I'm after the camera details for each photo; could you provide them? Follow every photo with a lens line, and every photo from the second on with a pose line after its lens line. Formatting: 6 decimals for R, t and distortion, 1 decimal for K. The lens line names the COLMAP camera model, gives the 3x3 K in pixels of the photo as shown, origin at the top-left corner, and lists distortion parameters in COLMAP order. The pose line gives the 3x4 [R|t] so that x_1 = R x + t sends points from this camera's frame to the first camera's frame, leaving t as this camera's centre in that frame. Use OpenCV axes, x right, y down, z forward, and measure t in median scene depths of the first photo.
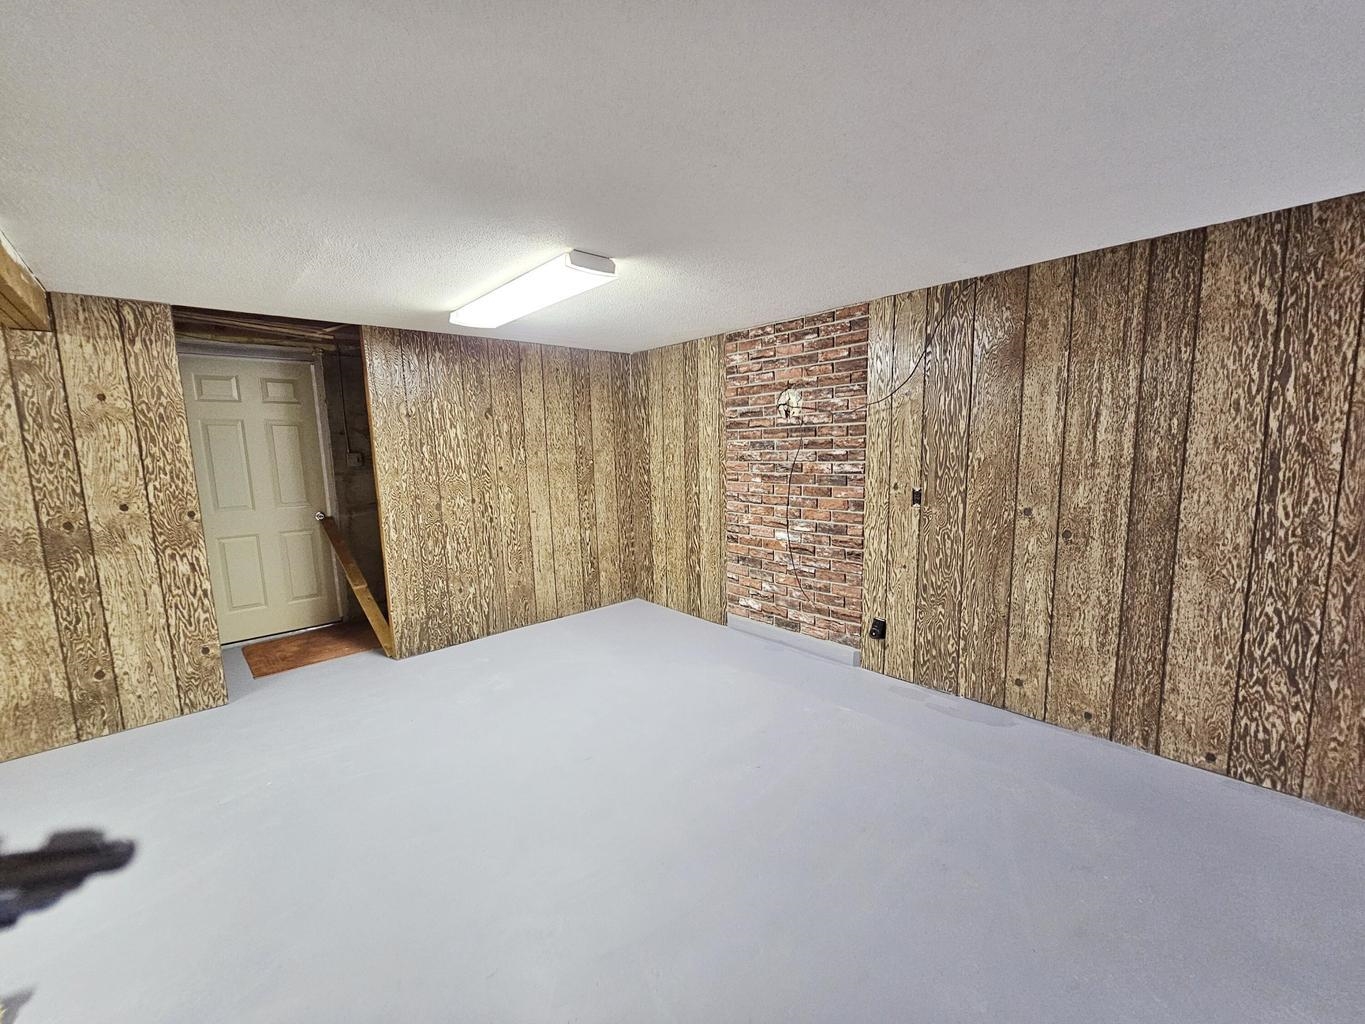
lens RADIAL K [[555.7, 0, 682.3], [0, 555.7, 521.7], [0, 0, 1]] dist [-0.000423, -0.000721]
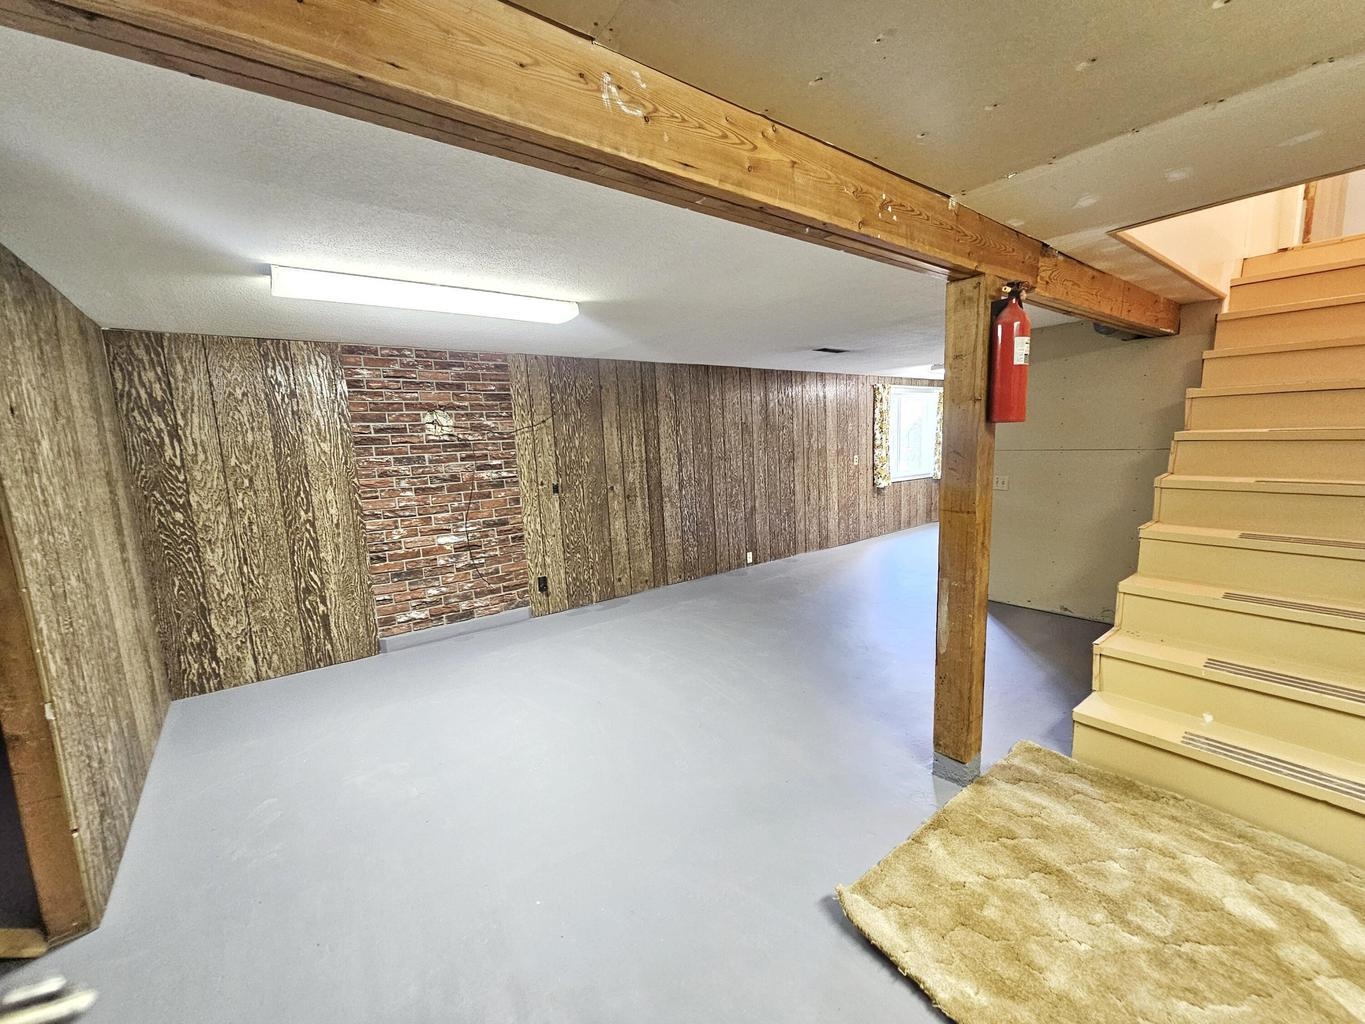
lens RADIAL K [[555.7, 0, 683.0], [0, 555.7, 512.7], [0, 0, 1]] dist [-0.000423, -0.000721]
pose [[0.094052, -0.114453, 0.988967, -0.944776], [0.171241, 0.980425, 0.097179, -0.060112], [-0.980730, 0.160212, 0.111810, 0.433622]]
